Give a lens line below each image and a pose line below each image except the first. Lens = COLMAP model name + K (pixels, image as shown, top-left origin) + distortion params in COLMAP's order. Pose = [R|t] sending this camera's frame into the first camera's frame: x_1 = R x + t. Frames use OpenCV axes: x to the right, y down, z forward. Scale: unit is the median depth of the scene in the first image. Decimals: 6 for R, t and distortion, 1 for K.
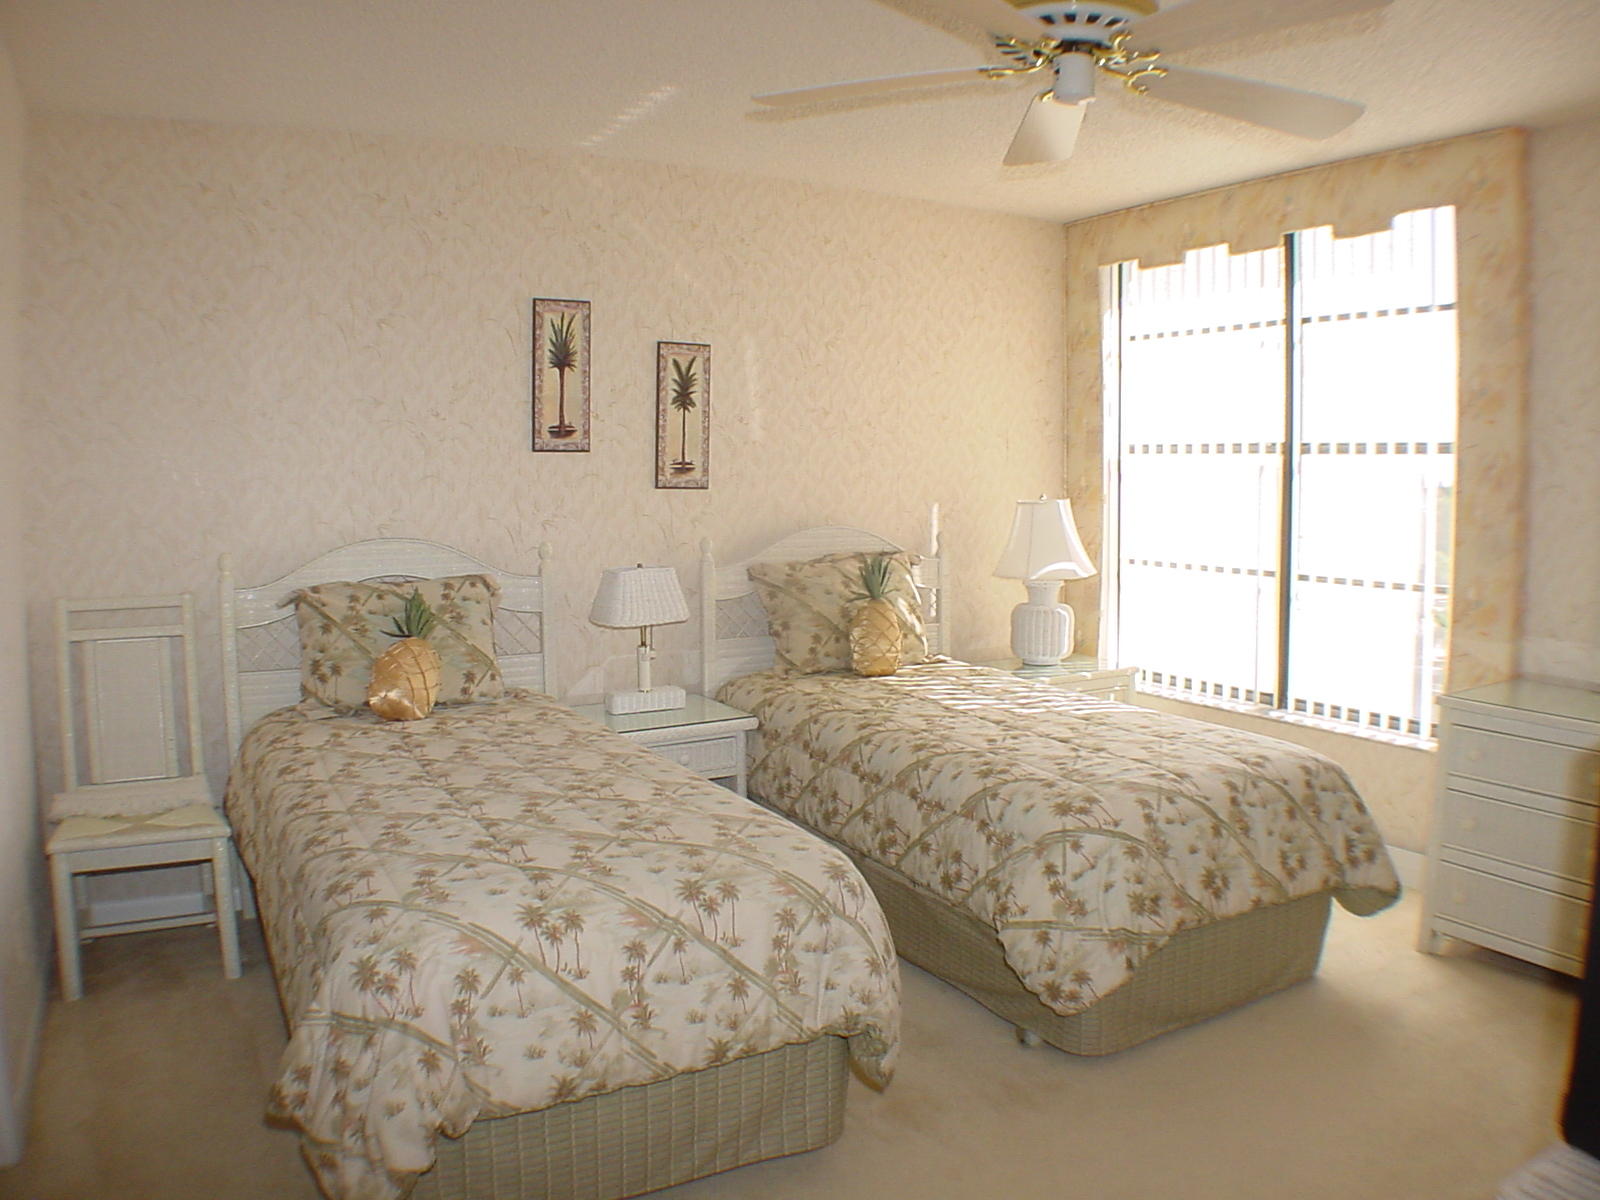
lens RADIAL K [[1200.0, 0, 809.2], [0, 1200.0, 591.6], [0, 0, 1]] dist [-0.259523, 0.104728]
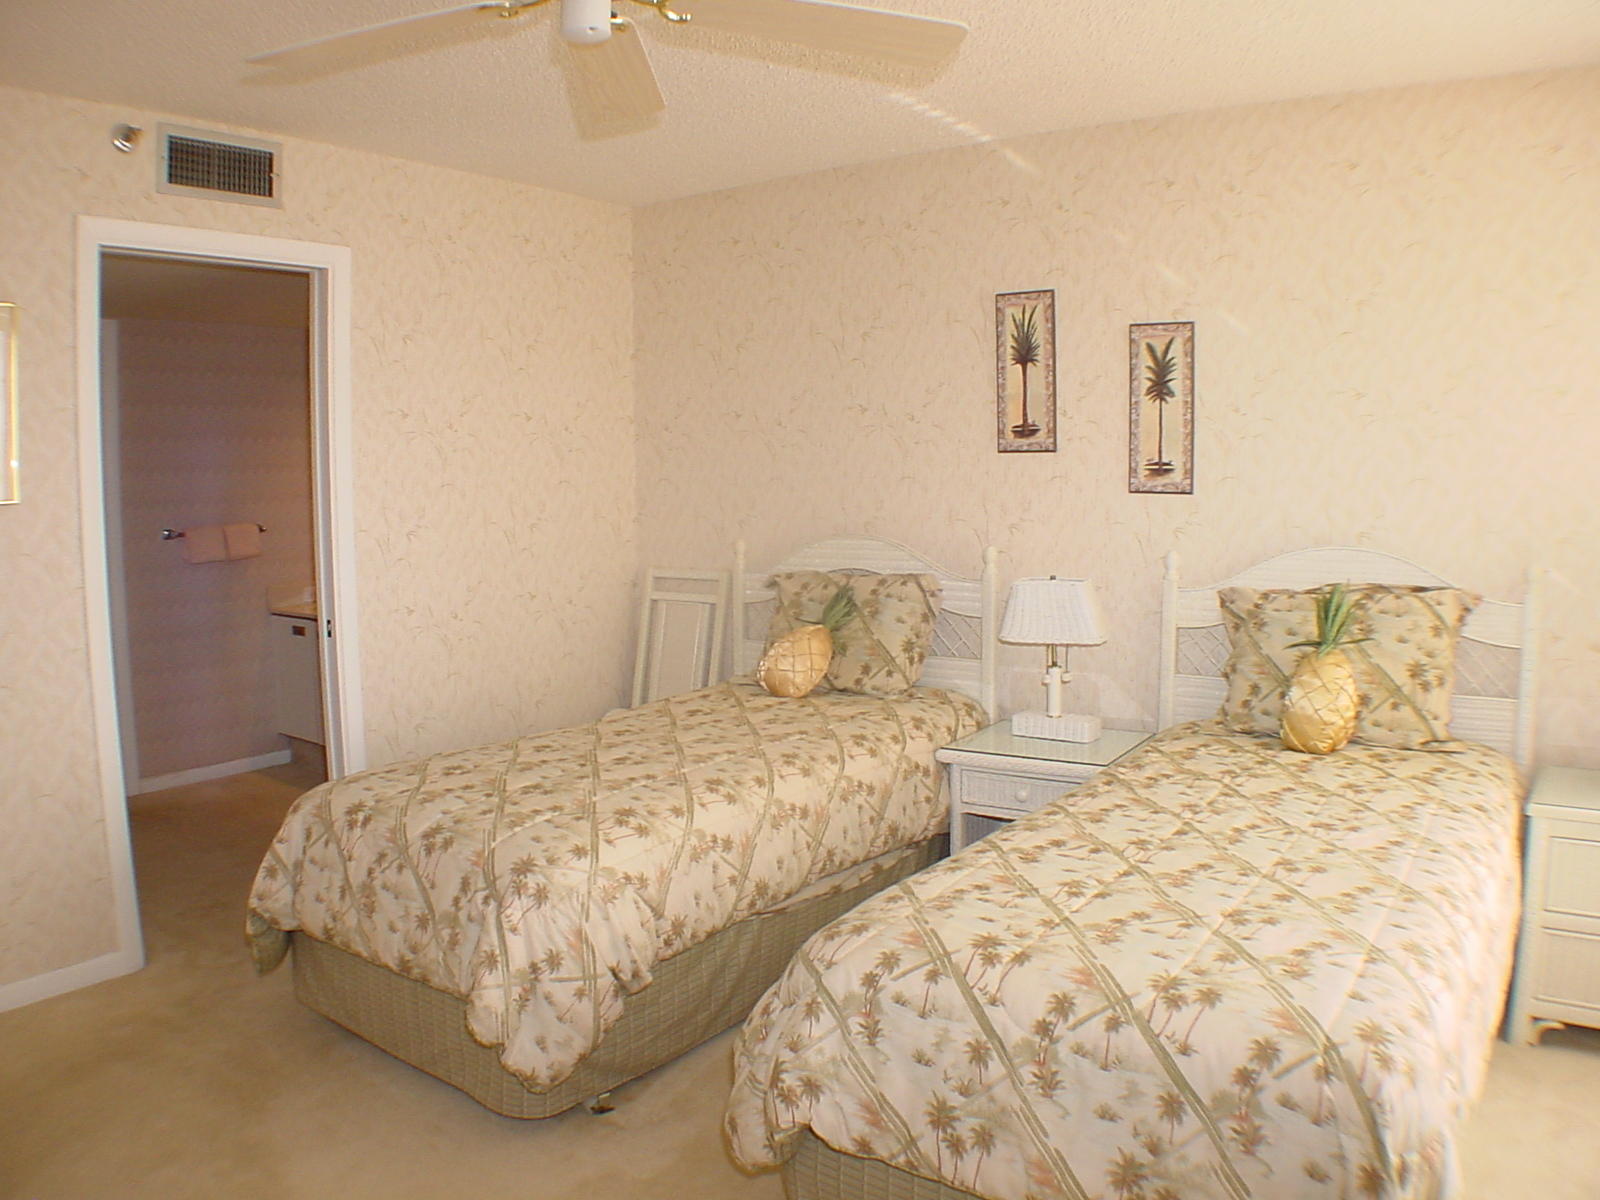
lens RADIAL K [[1200.0, 0, 810.7], [0, 1200.0, 603.3], [0, 0, 1]] dist [-0.259523, 0.104728]
pose [[0.414820, 0.087187, -0.905717, 0.591190], [-0.071107, 0.995461, 0.063259, -0.045545], [0.907121, 0.038162, 0.419136, 0.450204]]
